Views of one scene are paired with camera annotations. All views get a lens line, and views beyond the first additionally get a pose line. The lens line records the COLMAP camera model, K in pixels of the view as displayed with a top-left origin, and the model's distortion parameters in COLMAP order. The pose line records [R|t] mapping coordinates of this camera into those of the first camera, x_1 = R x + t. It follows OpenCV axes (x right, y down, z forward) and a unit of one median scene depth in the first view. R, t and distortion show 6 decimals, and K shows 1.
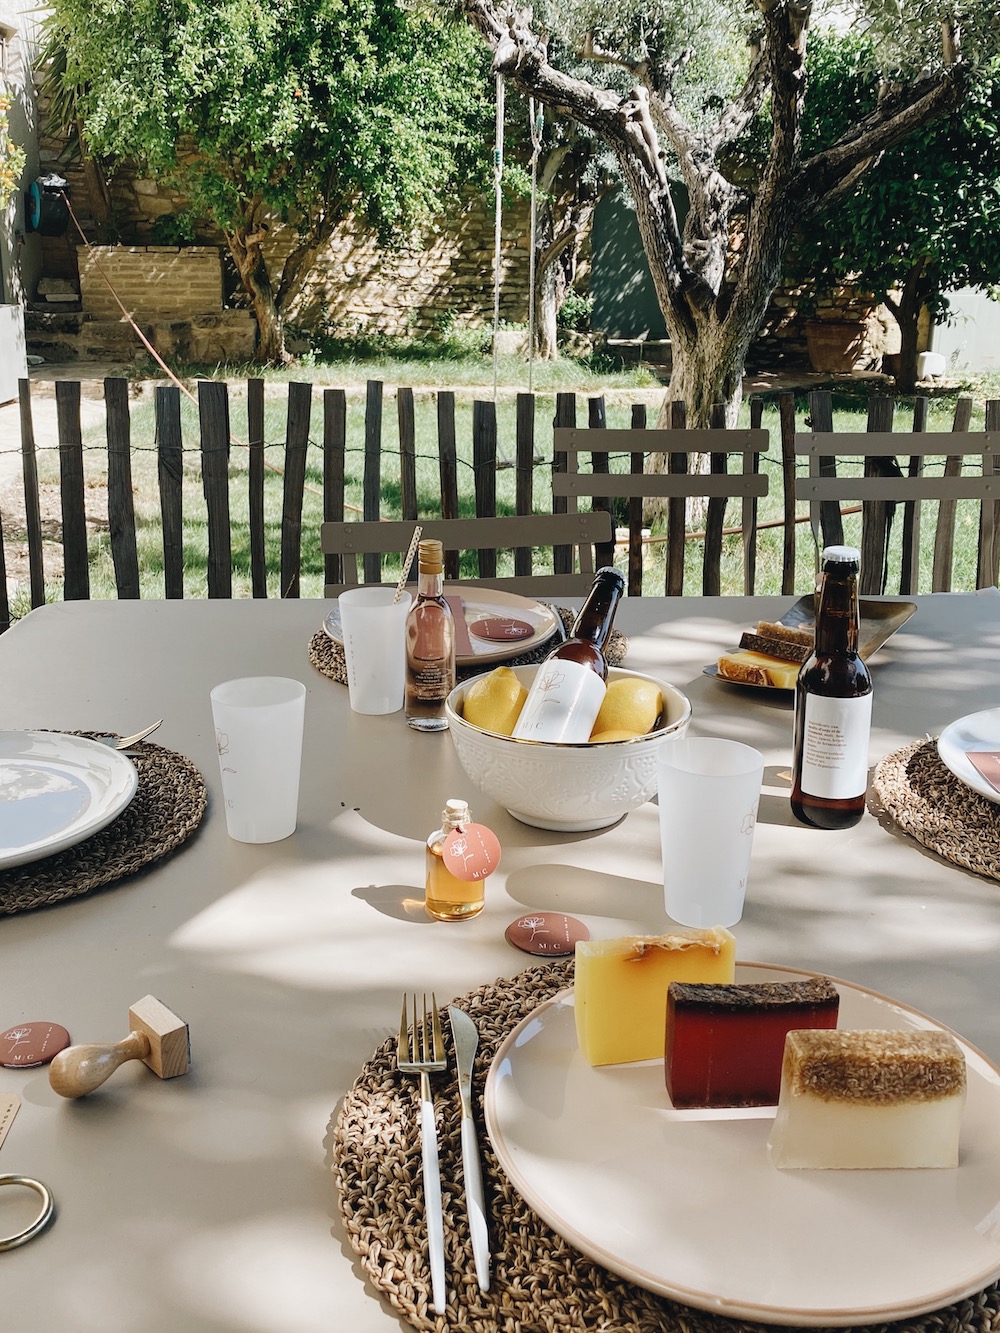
lens RADIAL K [[1237.9, 0, 500.0], [0, 1237.9, 666.5], [0, 0, 1]] dist [0.000564, -0.138231]
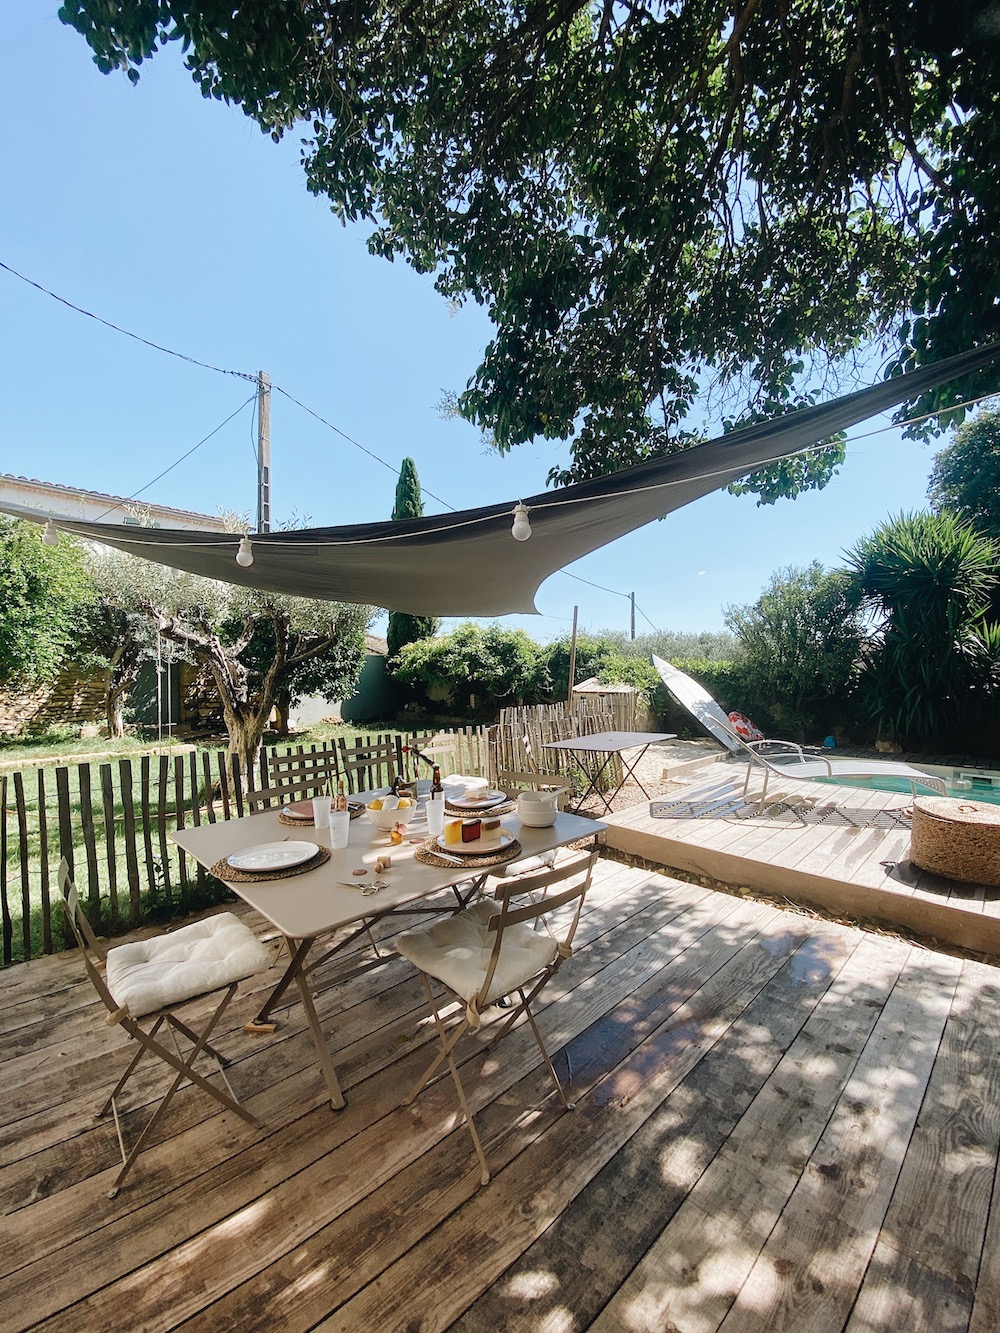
lens RADIAL K [[538.1, 0, 500.0], [0, 538.1, 666.5], [0, 0, 1]] dist [0.001397, 0.000021]
pose [[0.711128, -0.012760, 0.702947, -0.175854], [0.244987, 0.941668, -0.230745, 0.015010], [-0.658998, 0.336302, 0.672773, -0.127941]]
